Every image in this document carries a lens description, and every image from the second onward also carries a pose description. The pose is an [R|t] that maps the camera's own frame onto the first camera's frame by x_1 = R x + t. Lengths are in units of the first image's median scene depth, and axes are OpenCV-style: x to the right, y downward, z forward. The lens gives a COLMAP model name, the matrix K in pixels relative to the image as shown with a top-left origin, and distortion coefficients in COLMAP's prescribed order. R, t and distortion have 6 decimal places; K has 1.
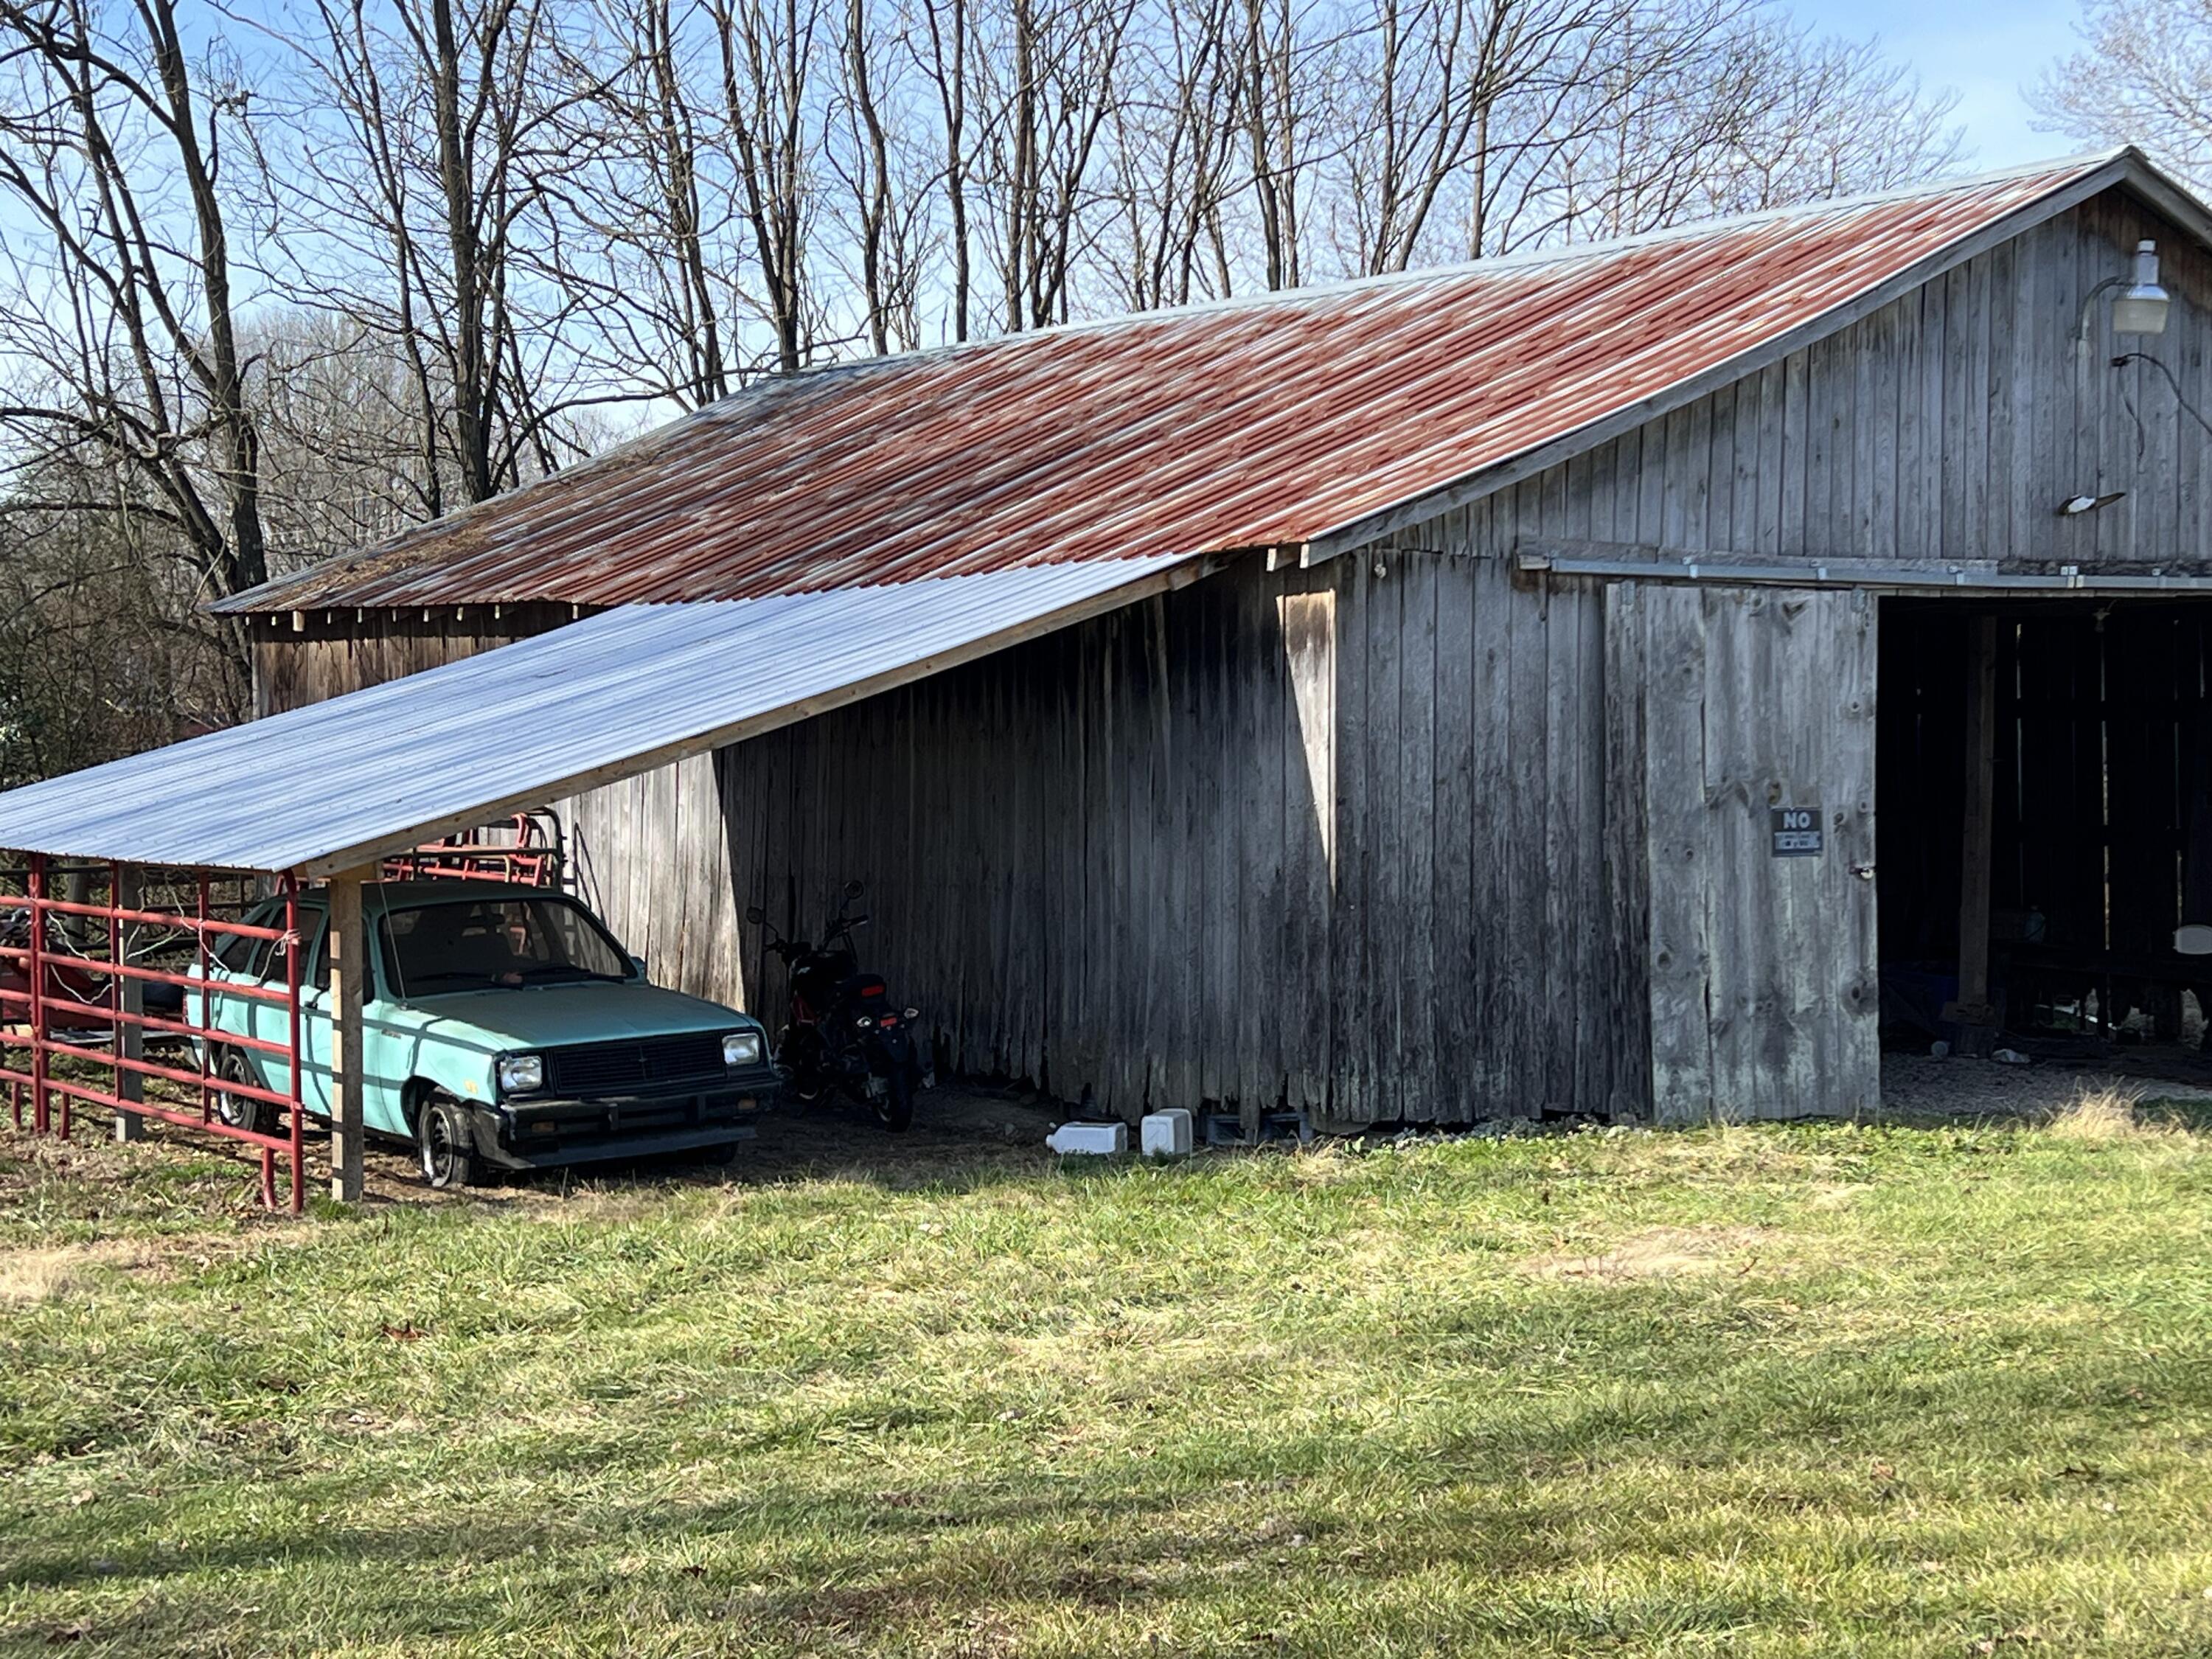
lens RADIAL K [[3541.9, 0, 1105.6], [0, 3541.9, 833.5], [0, 0, 1]] dist [0.039550, 0.000000]
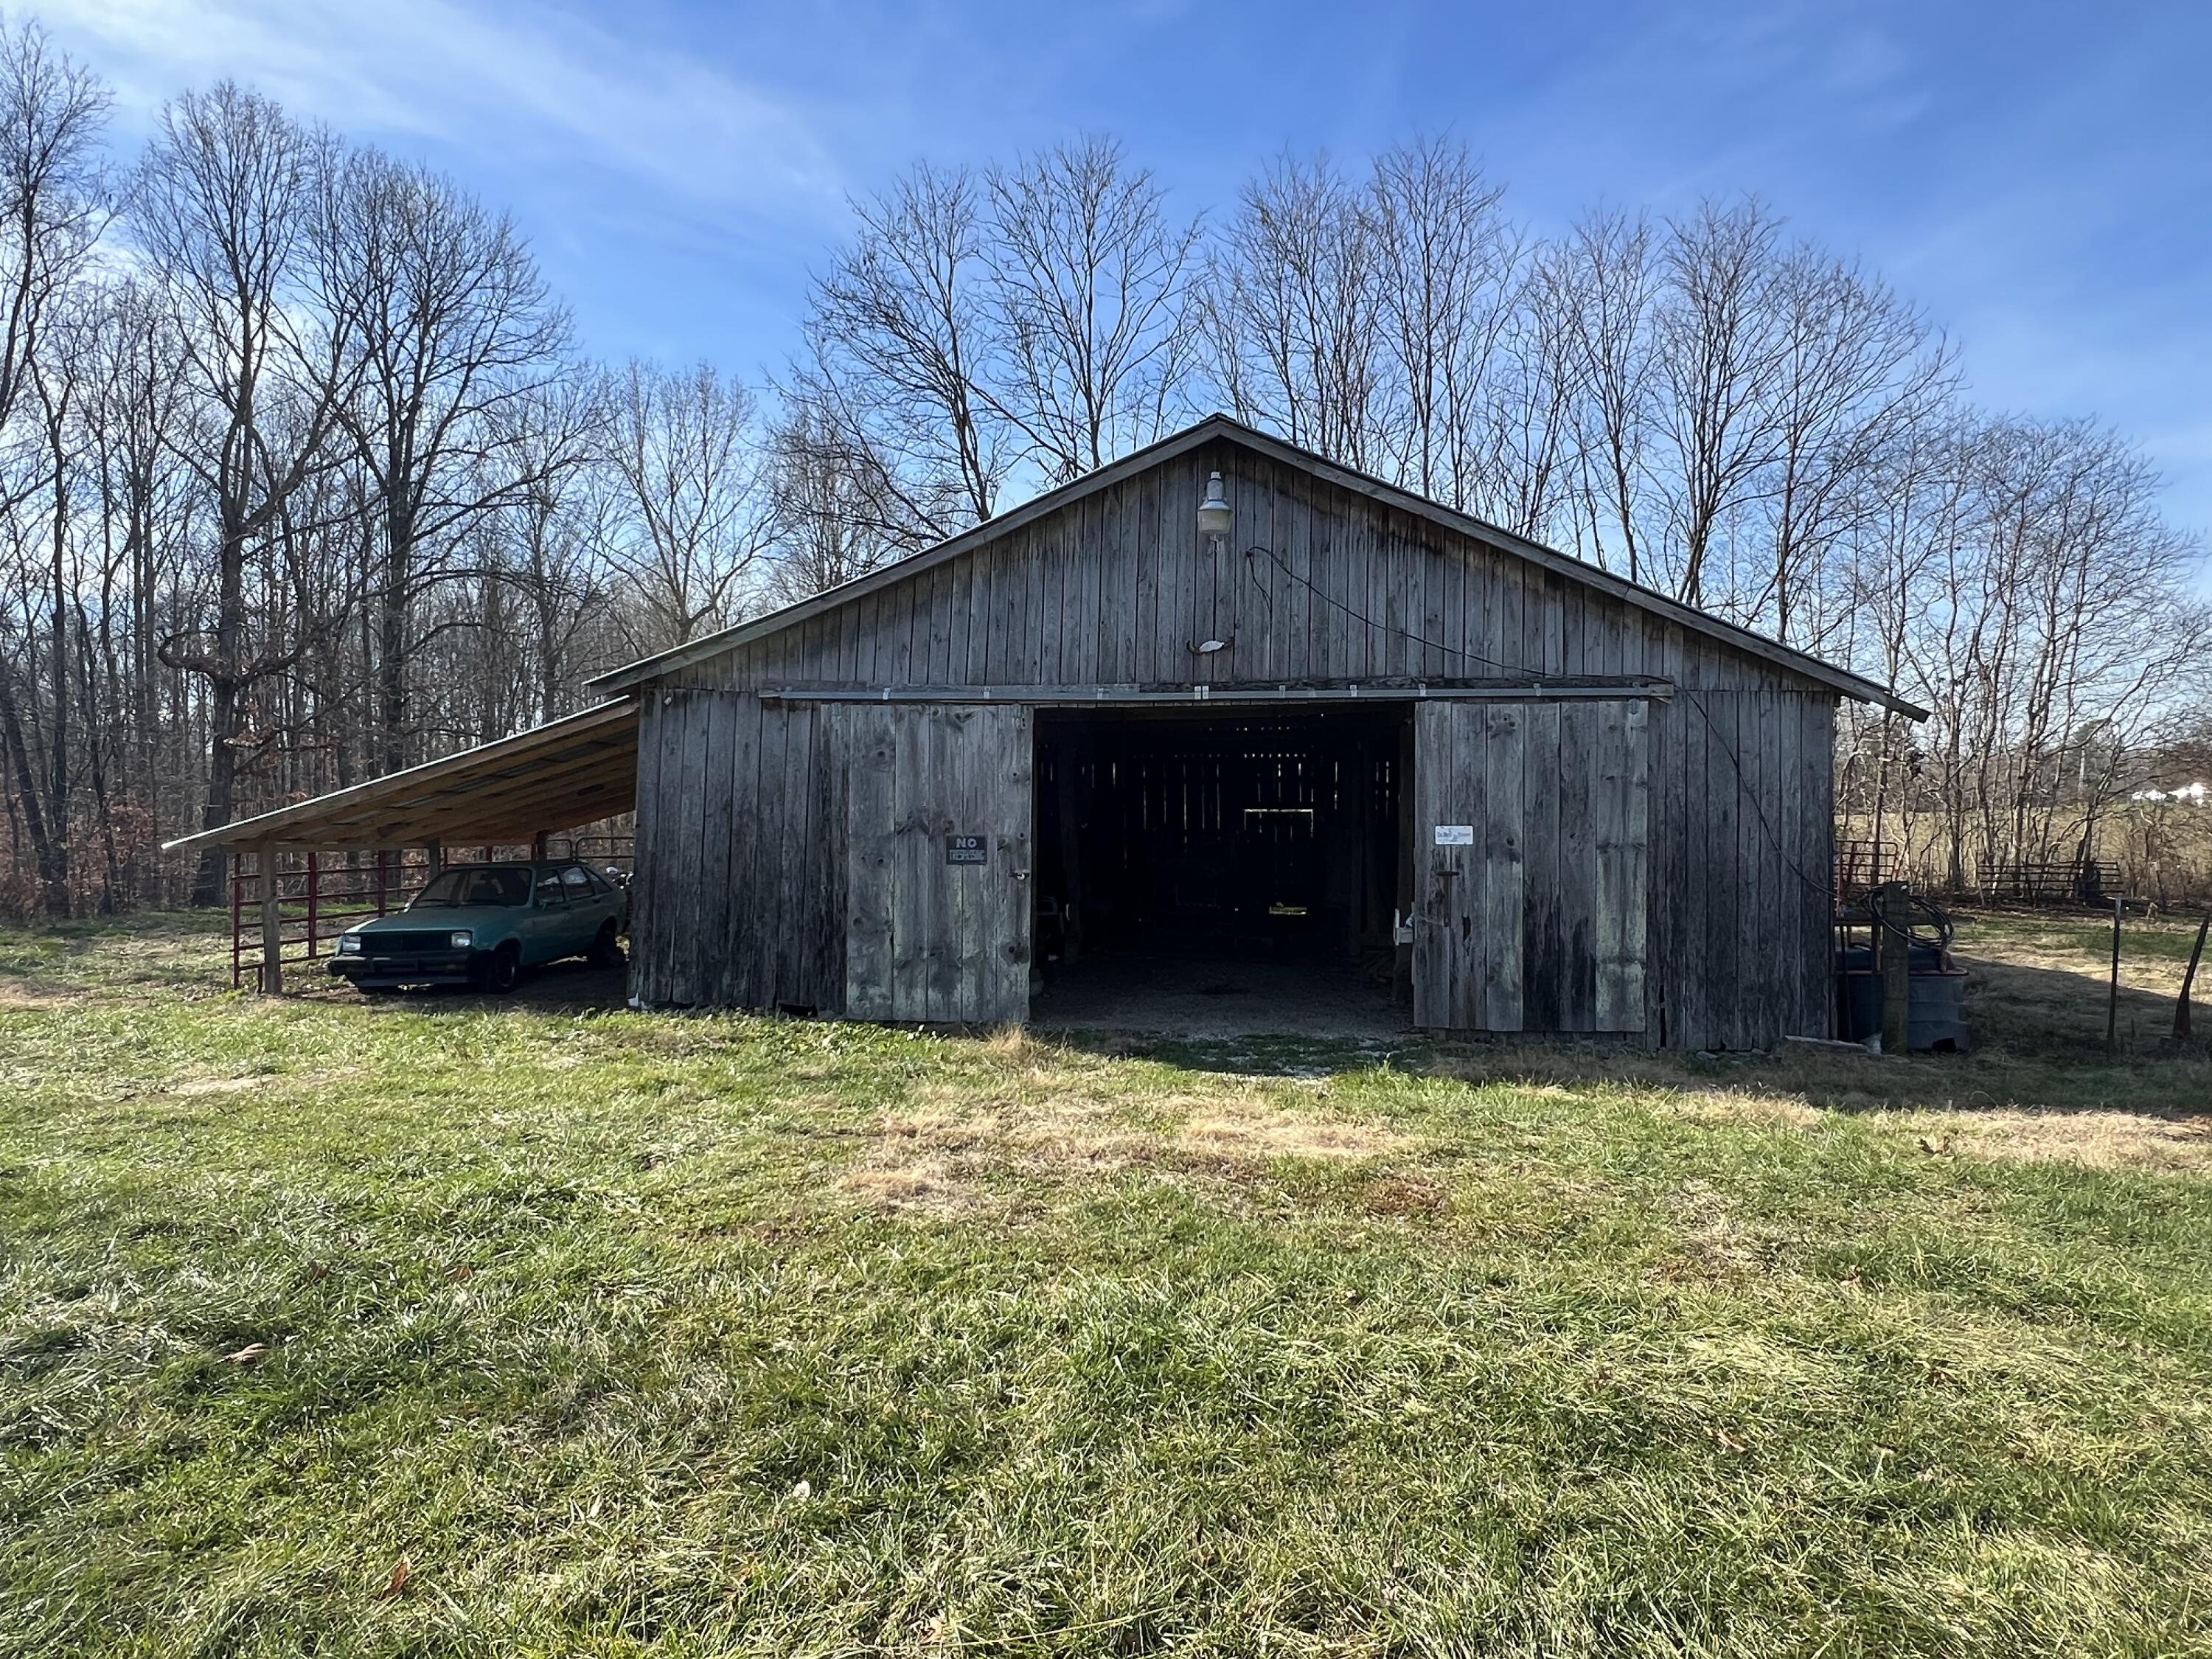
lens RADIAL K [[1357.9, 0, 1106.6], [0, 1357.9, 813.5], [0, 0, 1]] dist [0.001488, 0.000004]
pose [[0.808237, 0.006350, -0.588824, 0.625516], [-0.023926, 0.999470, -0.022062, -0.005204], [0.588372, 0.031919, 0.807960, 0.524522]]
